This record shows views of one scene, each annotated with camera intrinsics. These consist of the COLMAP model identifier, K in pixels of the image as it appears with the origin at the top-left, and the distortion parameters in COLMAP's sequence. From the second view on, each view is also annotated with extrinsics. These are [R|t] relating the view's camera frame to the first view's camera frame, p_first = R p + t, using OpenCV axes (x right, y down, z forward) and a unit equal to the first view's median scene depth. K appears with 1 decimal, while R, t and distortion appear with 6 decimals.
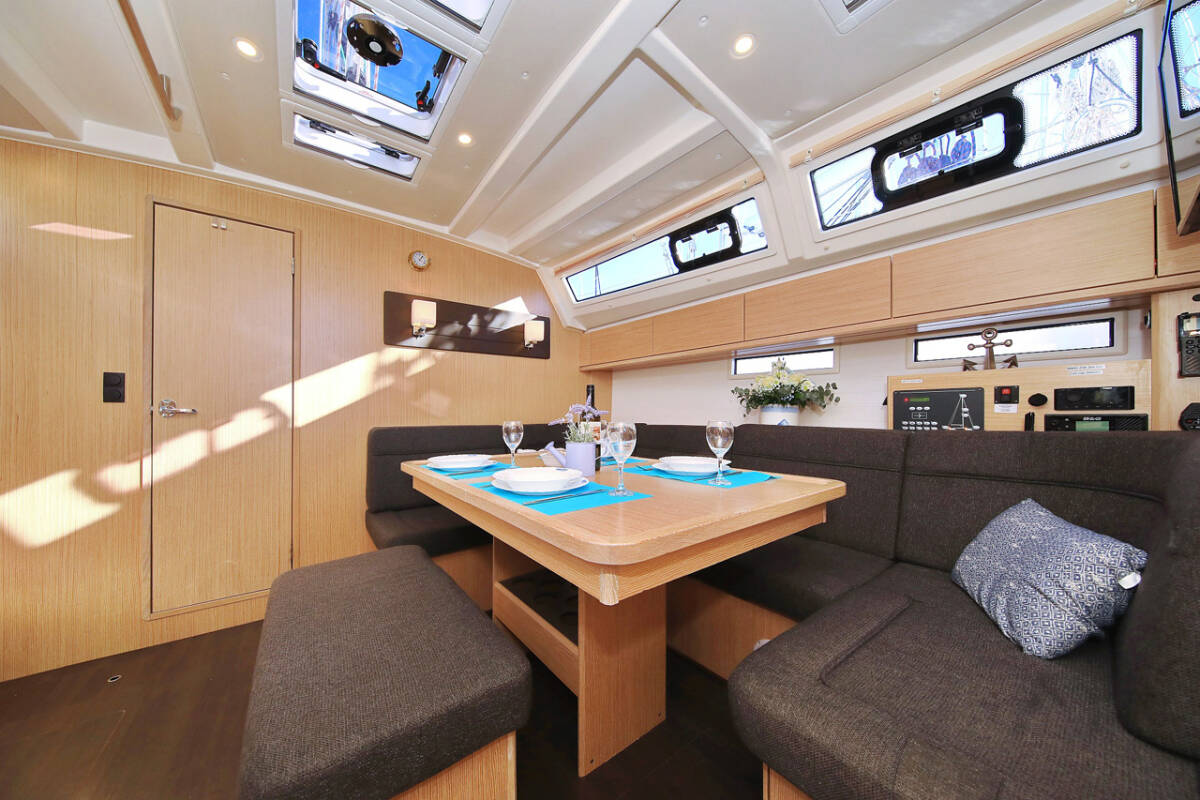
lens RADIAL K [[408.3, 0, 559.7], [0, 408.3, 410.1], [0, 0, 1]] dist [0.000825, 0.000008]
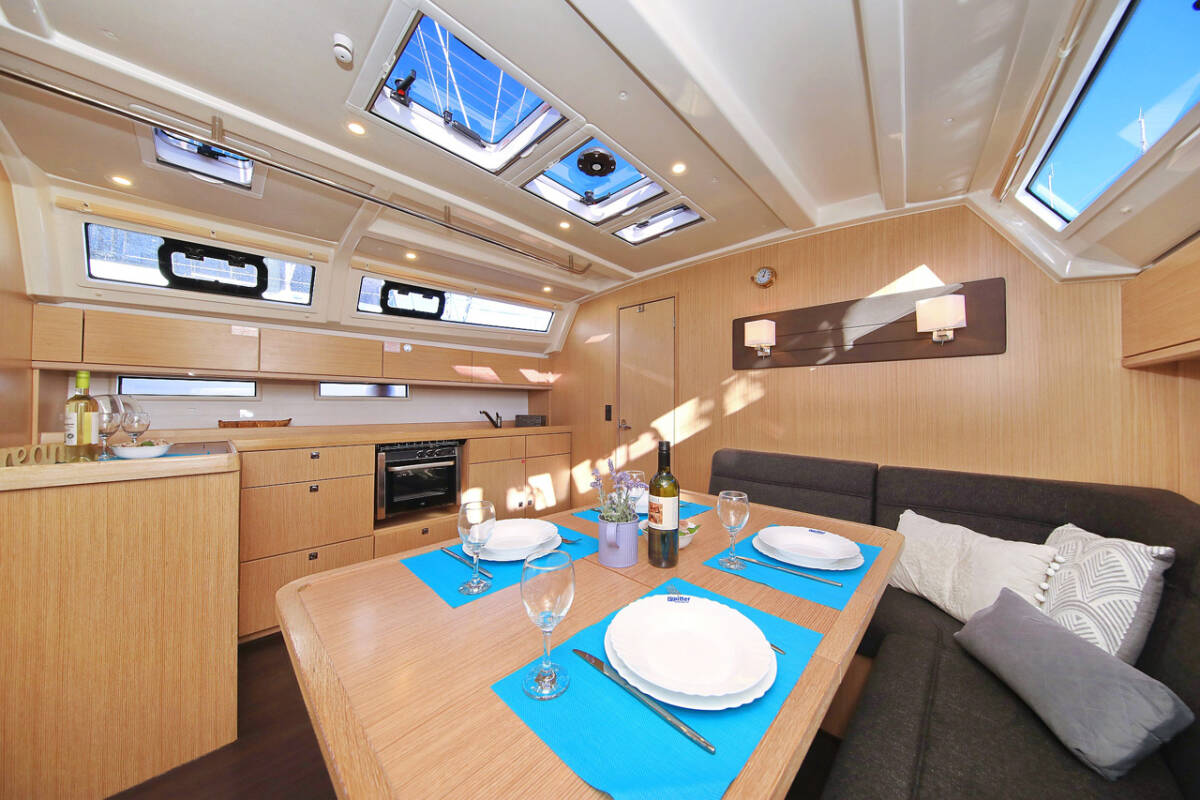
lens RADIAL K [[364.3, 0, 600.0], [0, 364.3, 400.0], [0, 0, 1]] dist [0.000263, -0.000053]
pose [[0.185187, -0.004955, -0.982691, 0.486365], [0.008269, 0.999960, -0.003484, -0.093139], [0.982669, -0.007481, 0.185220, 0.543903]]
